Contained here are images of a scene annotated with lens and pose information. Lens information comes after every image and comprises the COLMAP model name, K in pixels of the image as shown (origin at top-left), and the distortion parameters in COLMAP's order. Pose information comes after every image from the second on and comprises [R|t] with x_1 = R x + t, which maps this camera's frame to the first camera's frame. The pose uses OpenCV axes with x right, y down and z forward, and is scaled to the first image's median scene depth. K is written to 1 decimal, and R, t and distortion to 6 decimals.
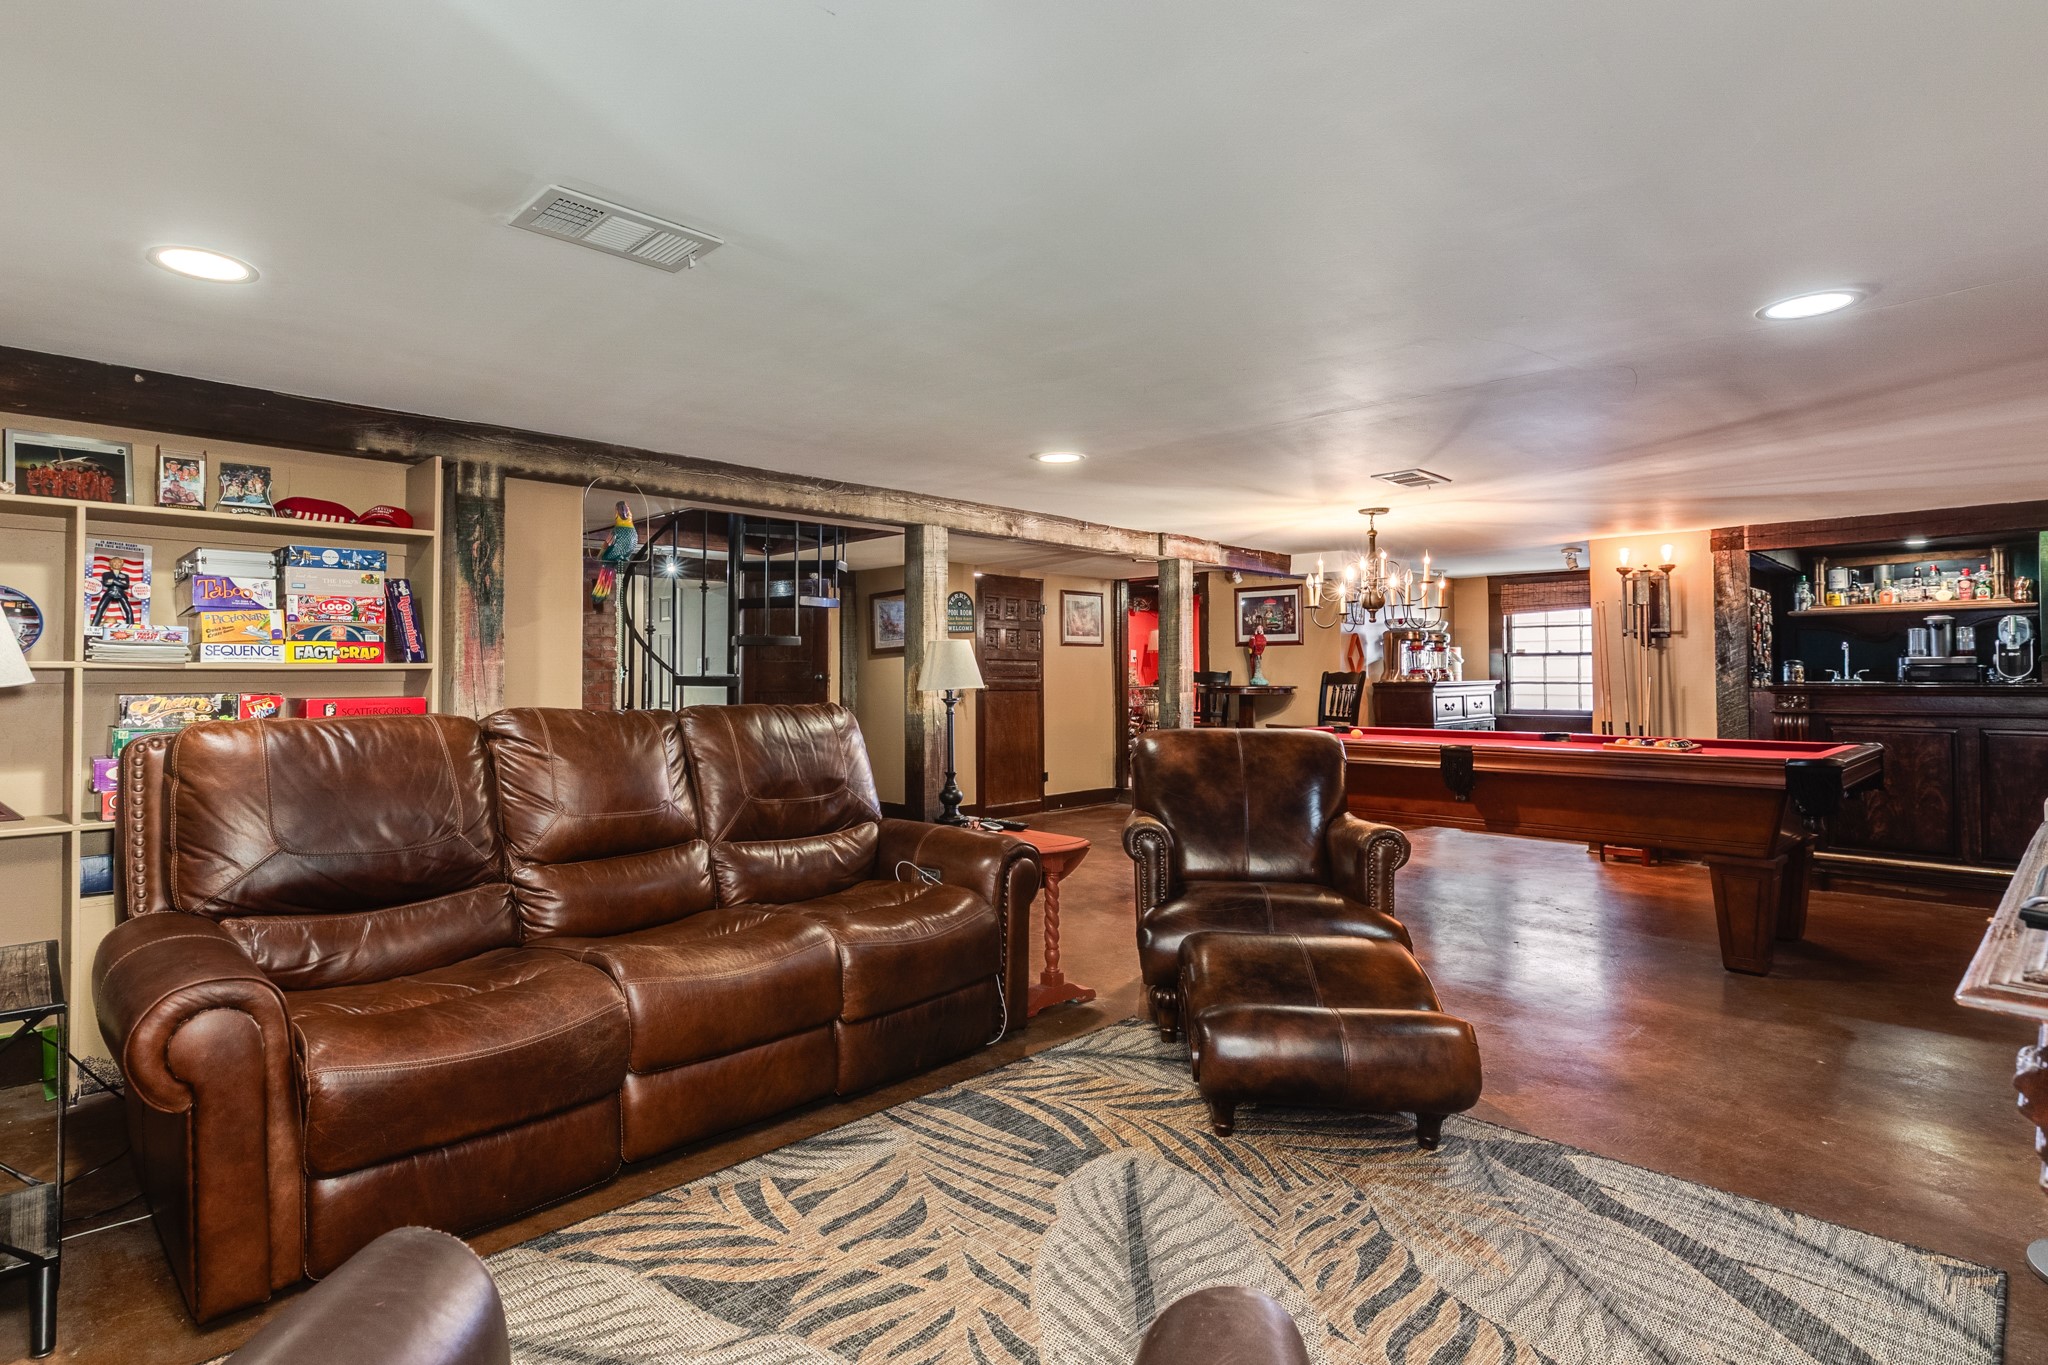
lens RADIAL K [[941.5, 0, 1057.4], [0, 941.5, 672.3], [0, 0, 1]] dist [0.002013, -0.001764]
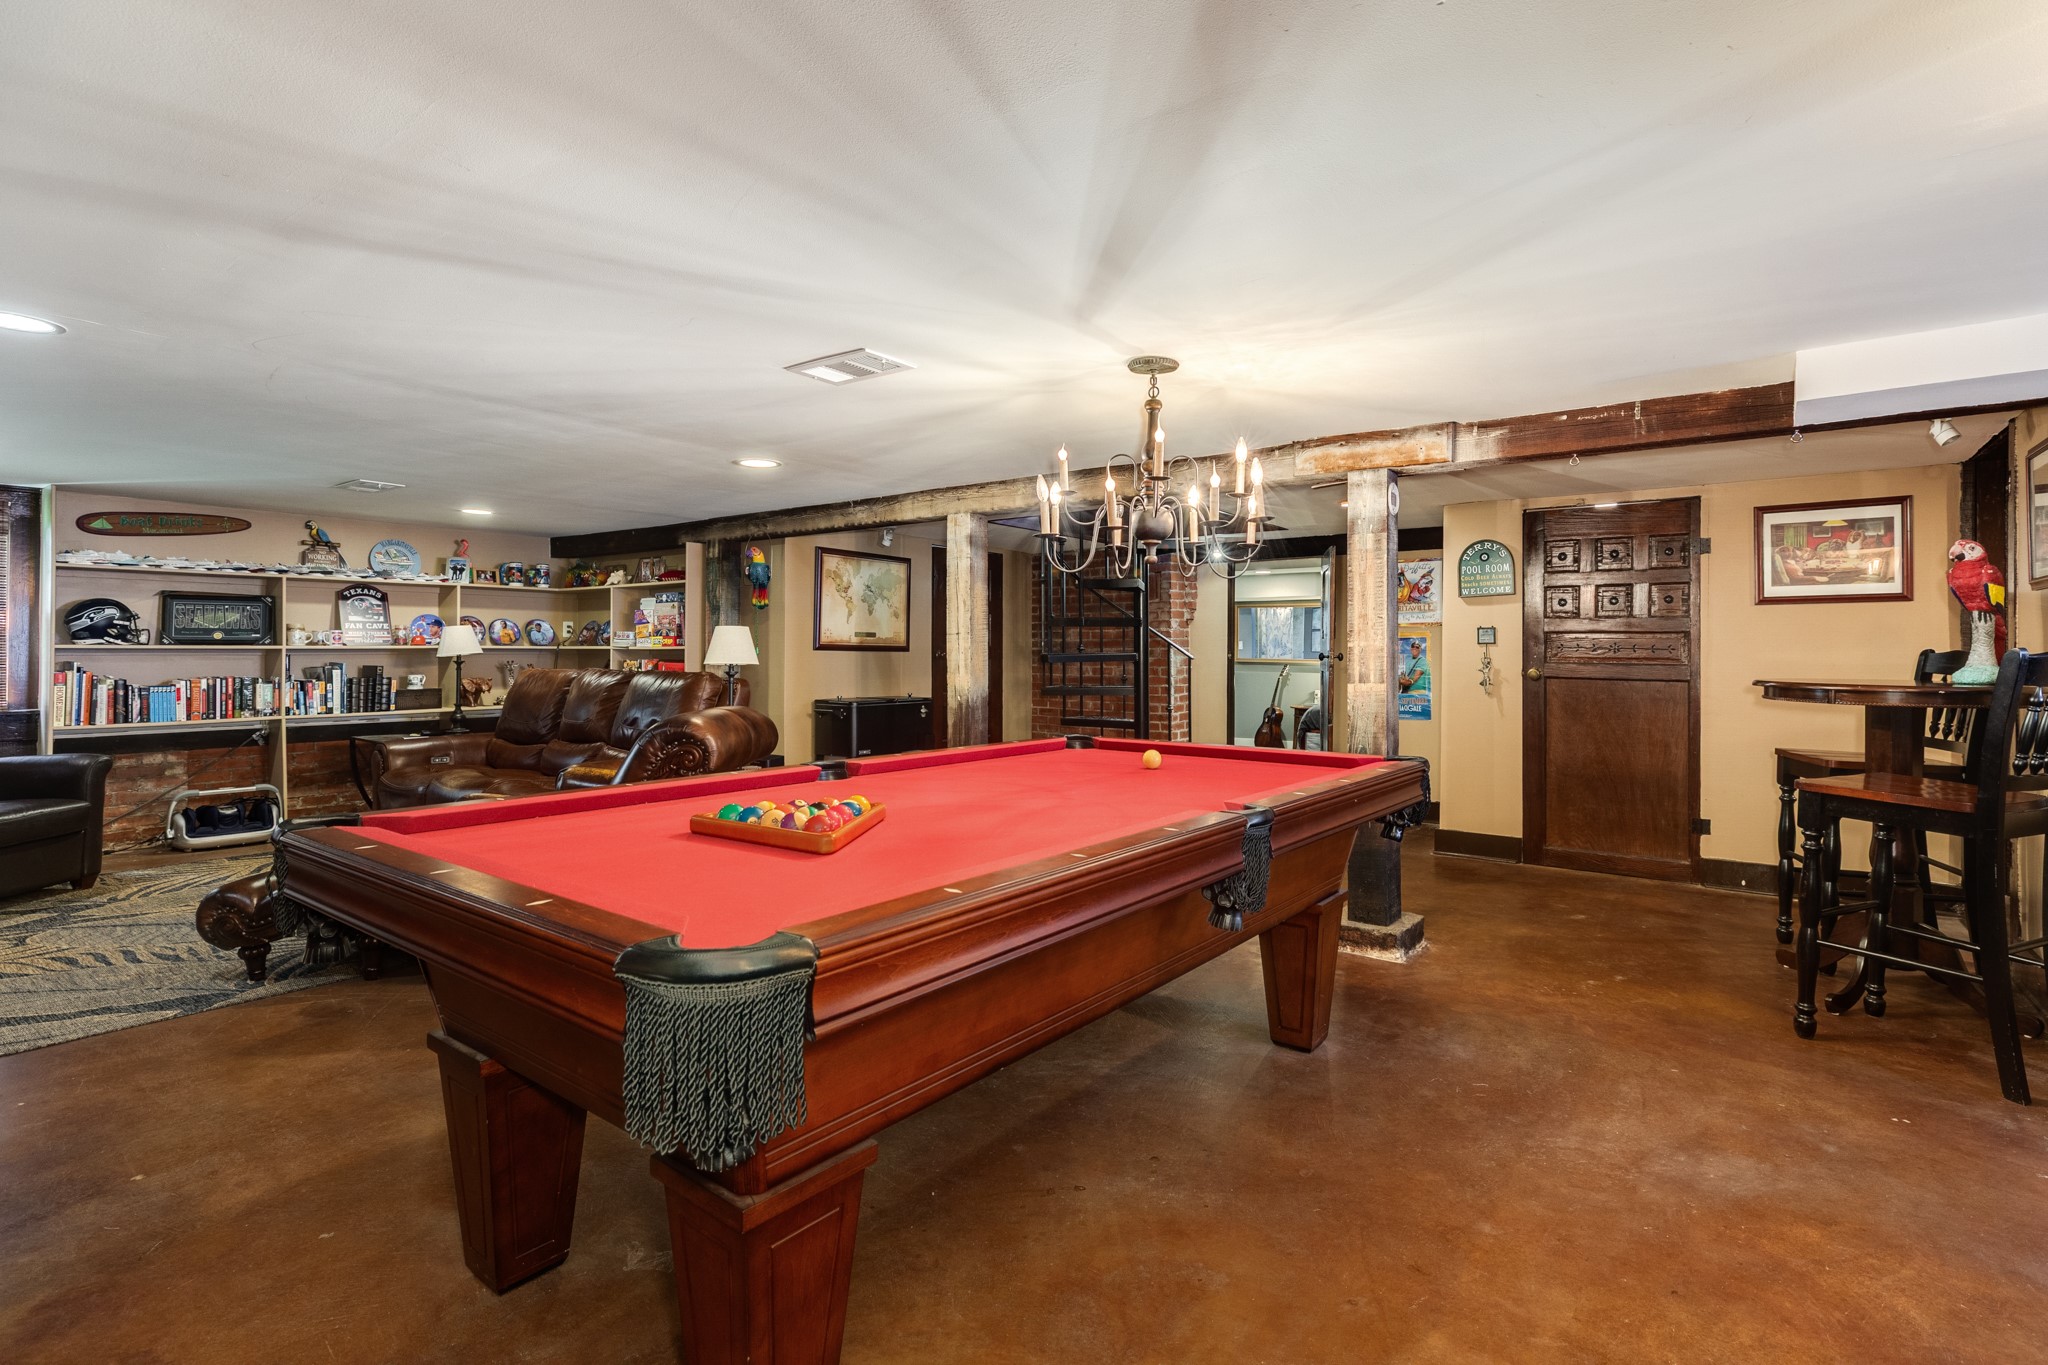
lens RADIAL K [[941.5, 0, 1018.1], [0, 941.5, 666.2], [0, 0, 1]] dist [0.002013, -0.001764]
pose [[0.182446, 0.016825, -0.983072, 2.336635], [-0.000845, 0.999856, 0.016955, -0.003145], [0.983216, -0.002263, 0.182434, 2.181320]]
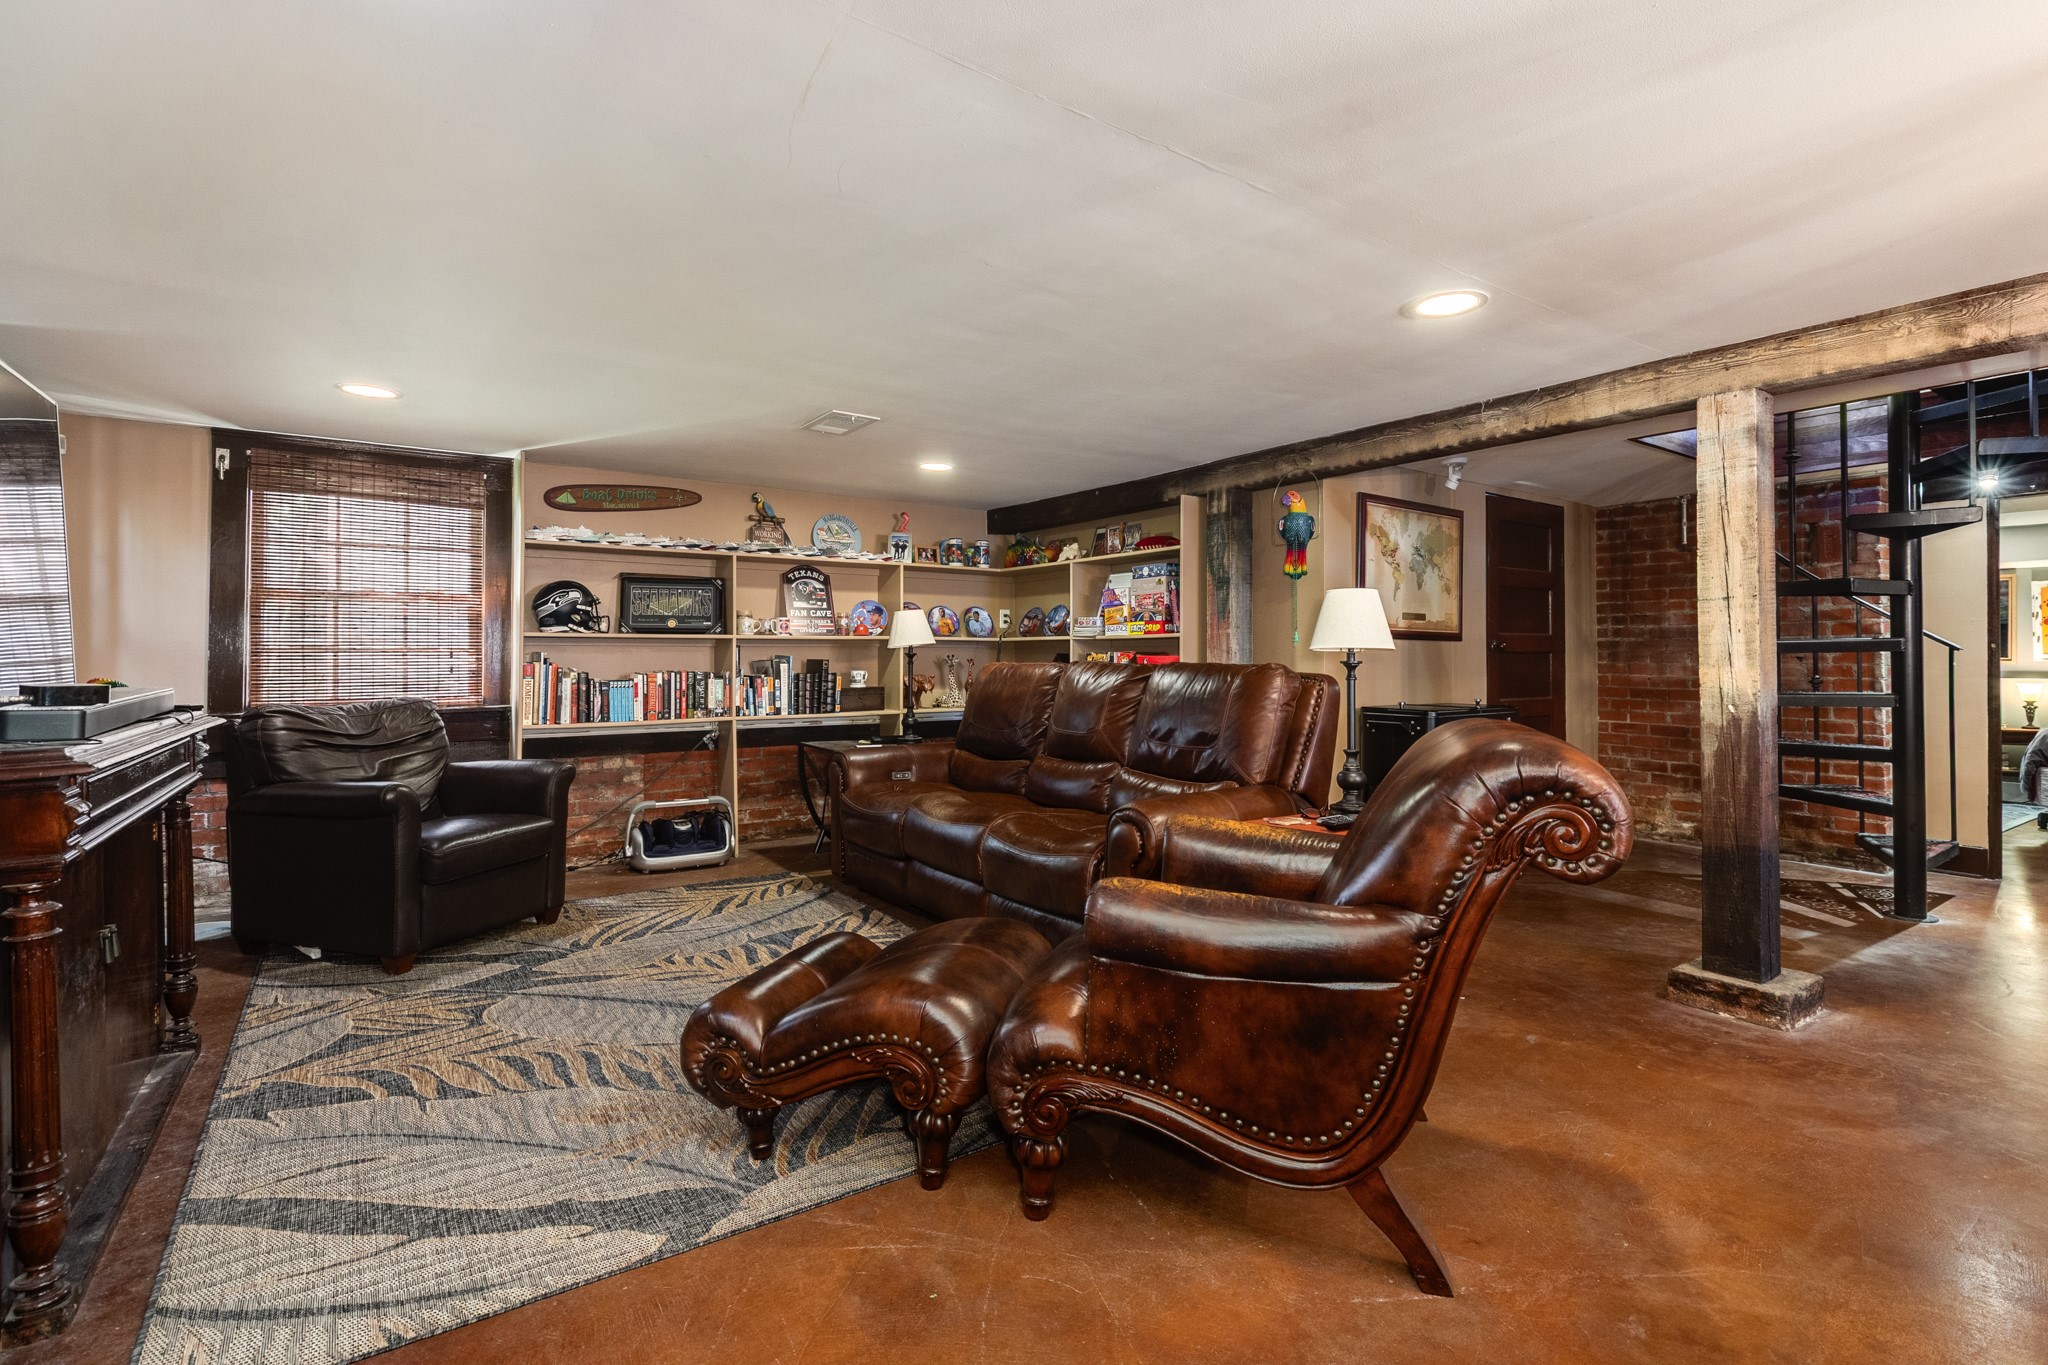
lens RADIAL K [[941.5, 0, 1008.5], [0, 941.5, 676.7], [0, 0, 1]] dist [0.002013, -0.001764]
pose [[-0.152685, 0.022484, -0.988019, 1.409401], [0.001767, 0.999746, 0.022478, 0.041257], [0.988273, 0.001686, -0.152686, 1.574715]]
